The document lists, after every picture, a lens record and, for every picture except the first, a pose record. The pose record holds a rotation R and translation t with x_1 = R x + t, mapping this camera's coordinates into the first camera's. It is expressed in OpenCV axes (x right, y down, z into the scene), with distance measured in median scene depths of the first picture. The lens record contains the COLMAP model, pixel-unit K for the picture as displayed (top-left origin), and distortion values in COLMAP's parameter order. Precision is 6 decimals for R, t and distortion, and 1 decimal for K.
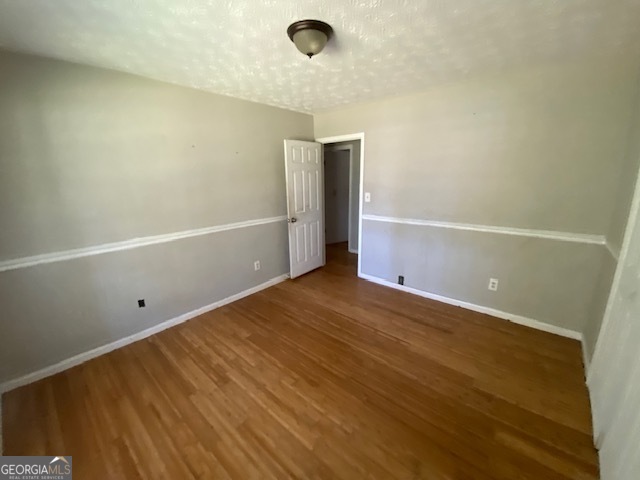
lens RADIAL K [[261.8, 0, 320.0], [0, 261.8, 240.0], [0, 0, 1]] dist [0.060441, -0.043159]
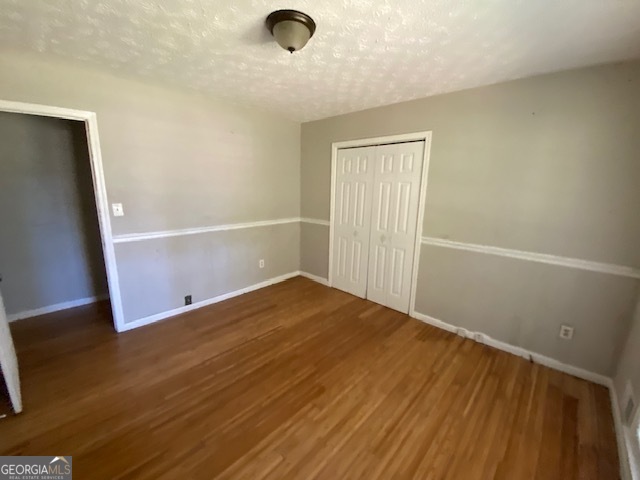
lens RADIAL K [[261.8, 0, 320.0], [0, 261.8, 240.0], [0, 0, 1]] dist [0.060441, -0.043159]
pose [[0.031588, -0.189894, 0.981296, -0.723976], [0.220756, 0.958866, 0.178447, -0.141012], [-0.974817, 0.210990, 0.072209, 0.666952]]
